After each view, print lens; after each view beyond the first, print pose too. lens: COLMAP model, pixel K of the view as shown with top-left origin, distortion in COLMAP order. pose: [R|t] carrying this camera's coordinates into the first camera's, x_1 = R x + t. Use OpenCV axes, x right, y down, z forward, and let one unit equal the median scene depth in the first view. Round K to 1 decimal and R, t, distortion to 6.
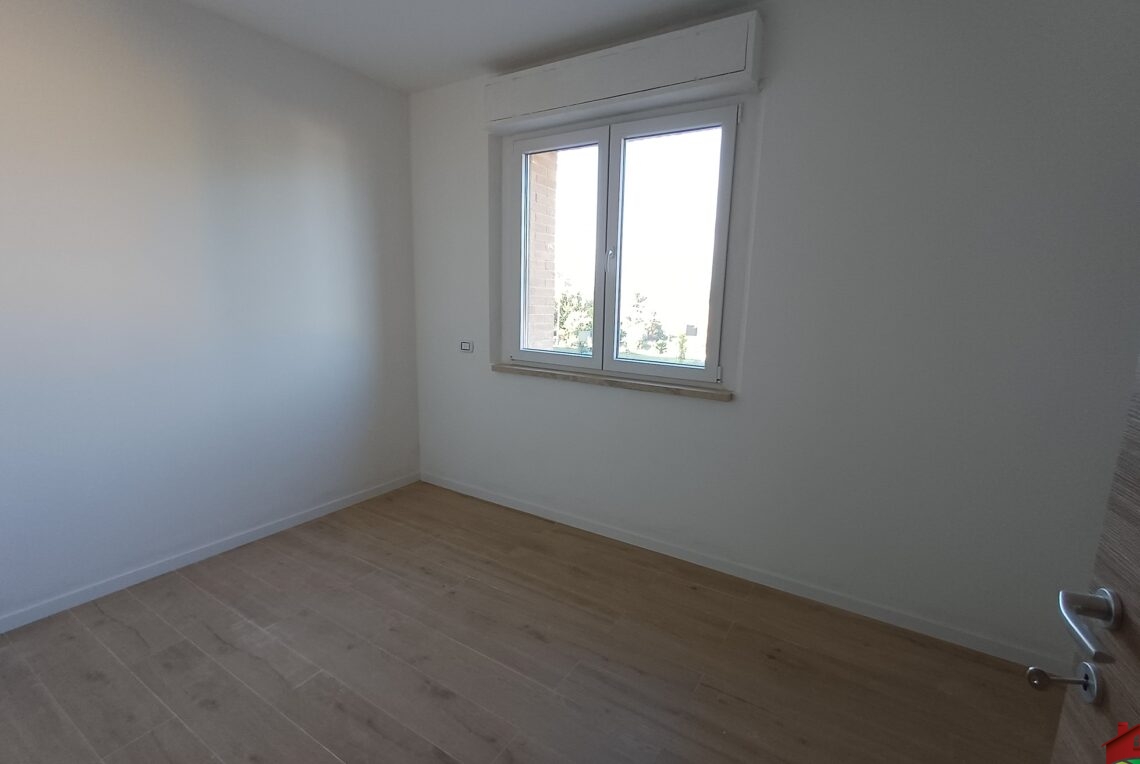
lens RADIAL K [[526.2, 0, 570.0], [0, 526.2, 382.0], [0, 0, 1]] dist [0.000064, 0.000011]
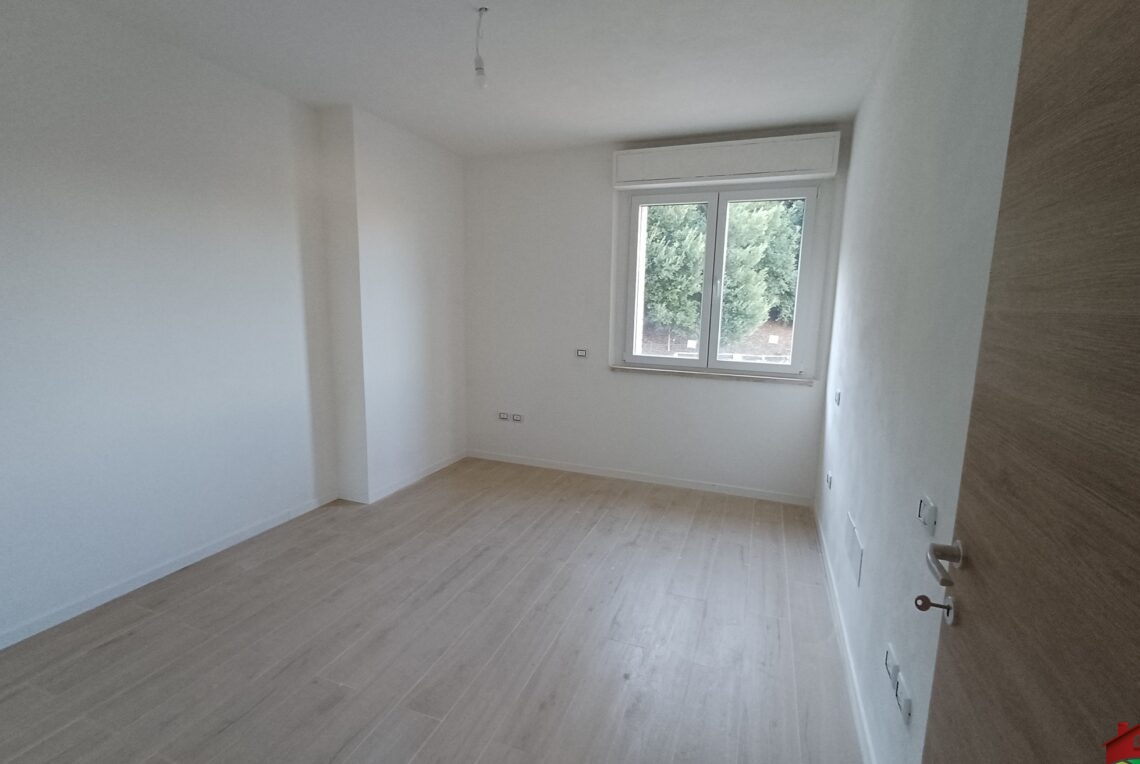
lens RADIAL K [[526.2, 0, 570.0], [0, 526.2, 382.0], [0, 0, 1]] dist [0.000064, 0.000011]
pose [[0.972920, -0.024062, 0.229884, -0.538422], [0.030941, 0.999173, -0.026364, 0.033669], [-0.229060, 0.032763, 0.972861, -0.206861]]
